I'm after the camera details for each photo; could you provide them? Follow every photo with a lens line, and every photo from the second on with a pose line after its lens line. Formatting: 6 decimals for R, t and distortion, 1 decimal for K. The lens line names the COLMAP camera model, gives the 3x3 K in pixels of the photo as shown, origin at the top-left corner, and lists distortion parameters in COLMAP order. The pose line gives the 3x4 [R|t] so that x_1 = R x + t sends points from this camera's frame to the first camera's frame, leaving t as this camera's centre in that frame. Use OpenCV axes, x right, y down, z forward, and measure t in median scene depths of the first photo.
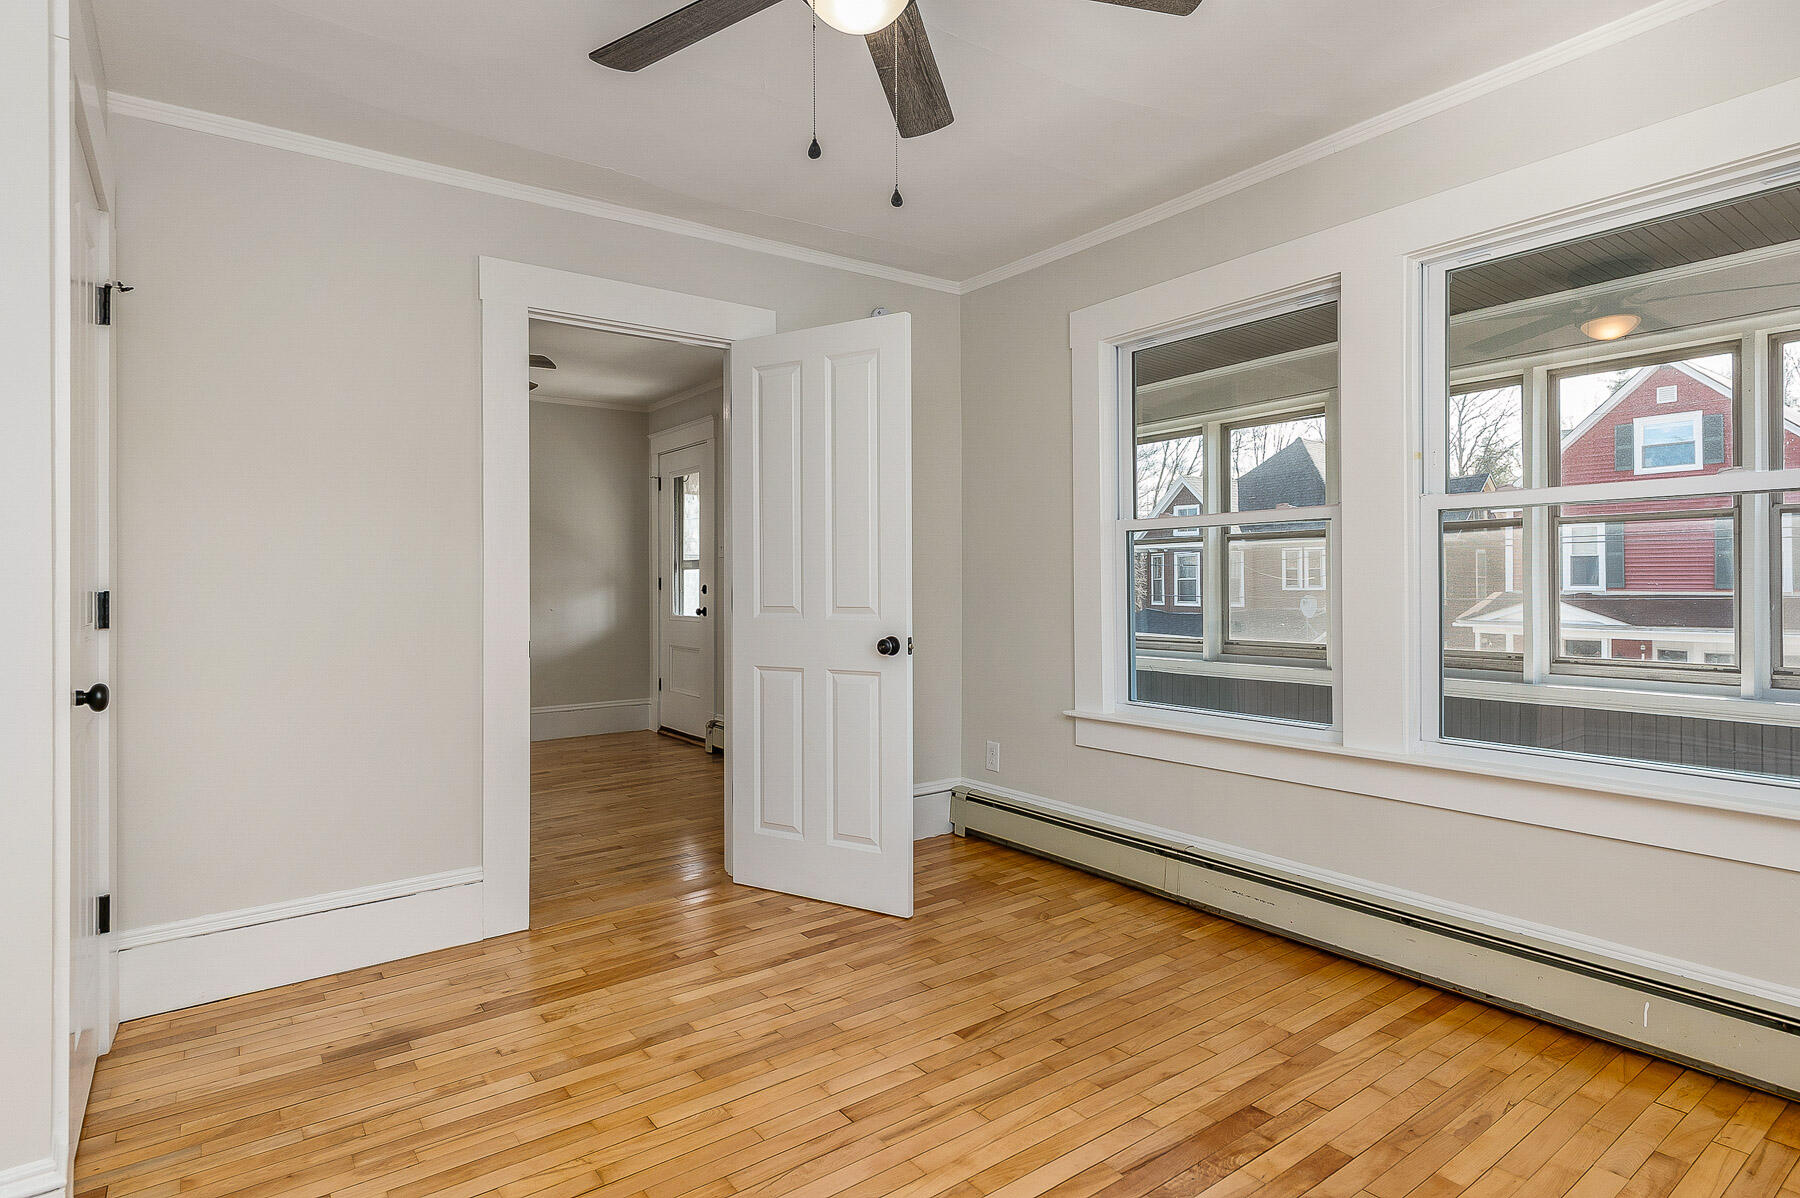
lens RADIAL K [[923.2, 0, 873.1], [0, 923.2, 574.5], [0, 0, 1]] dist [0.008429, -0.000314]
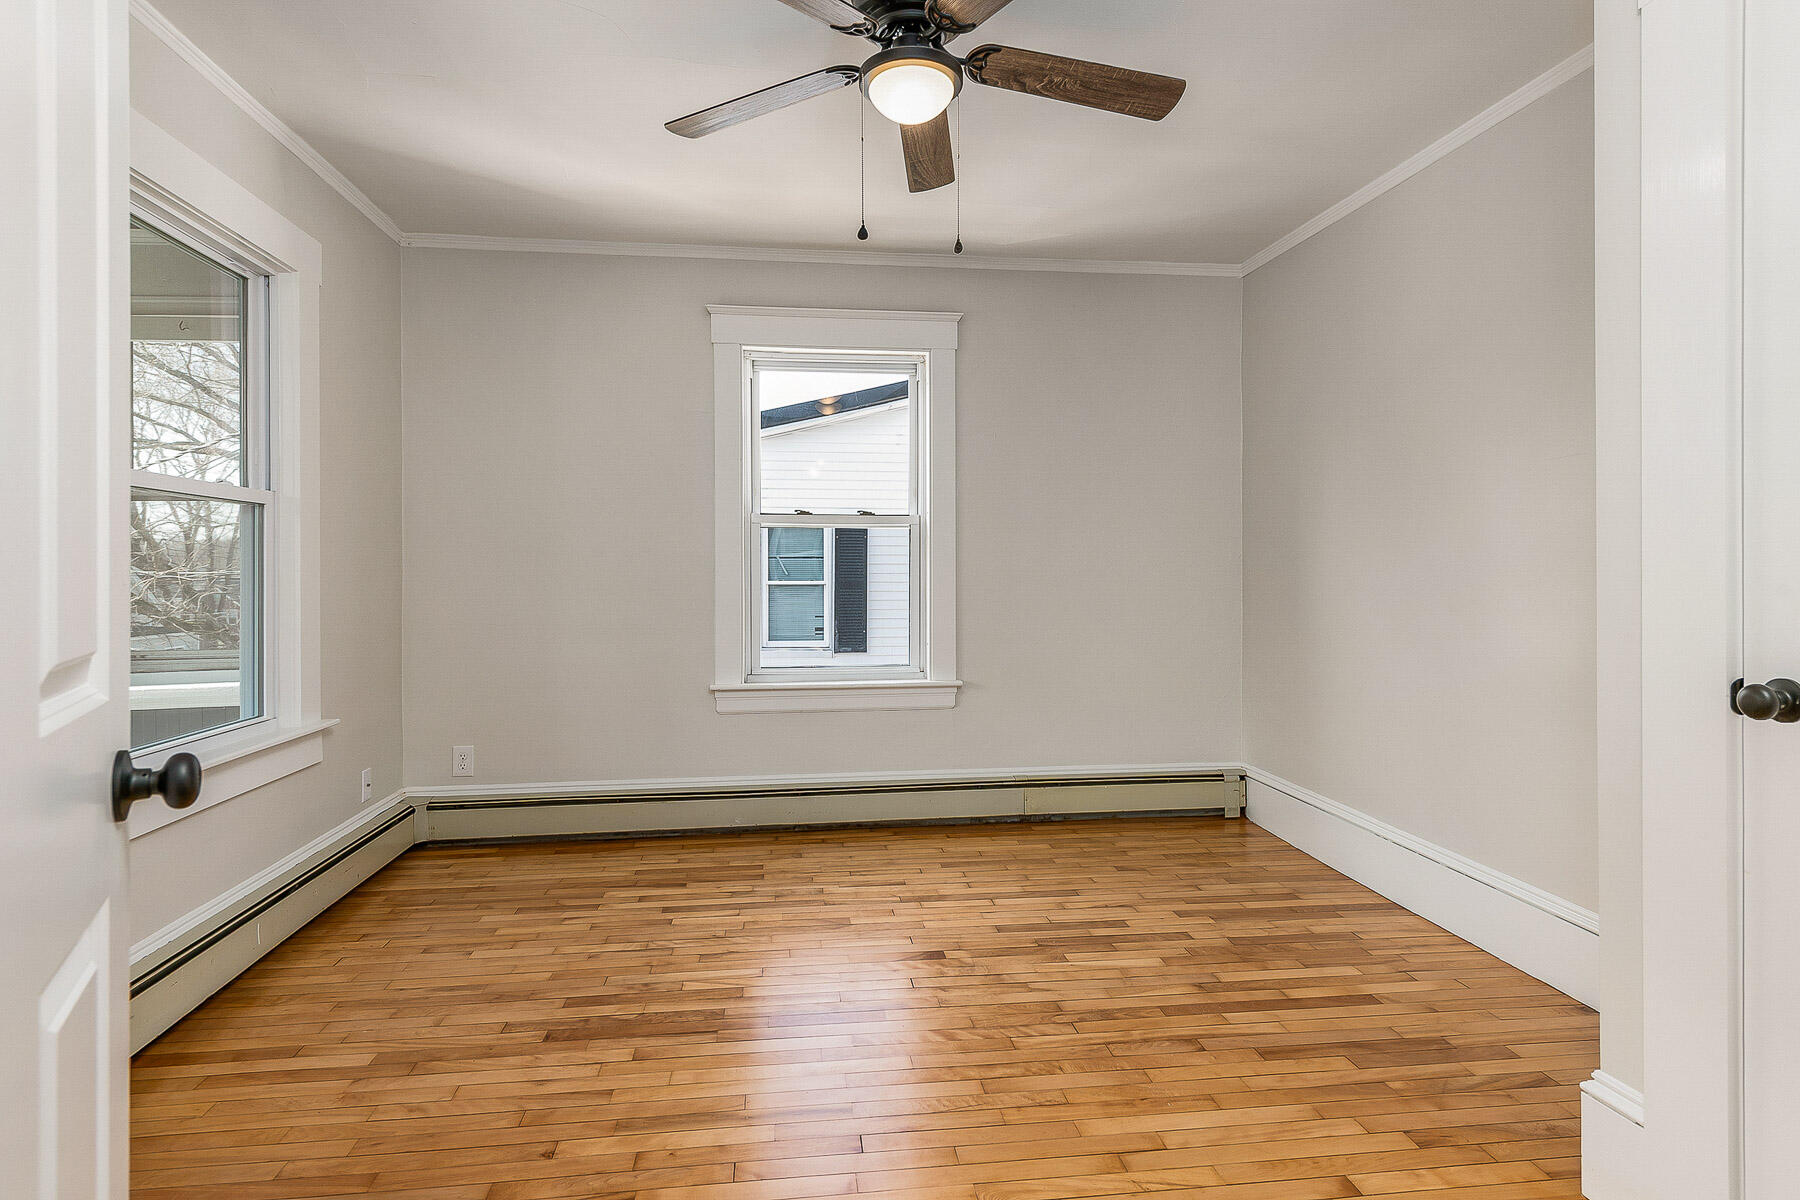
lens RADIAL K [[923.2, 0, 873.1], [0, 923.2, 575.5], [0, 0, 1]] dist [0.008429, -0.000314]
pose [[-0.867594, 0.002317, 0.497267, -0.493245], [-0.001112, 0.999978, -0.006600, 0.016663], [-0.497271, -0.006280, -0.867572, 1.767455]]
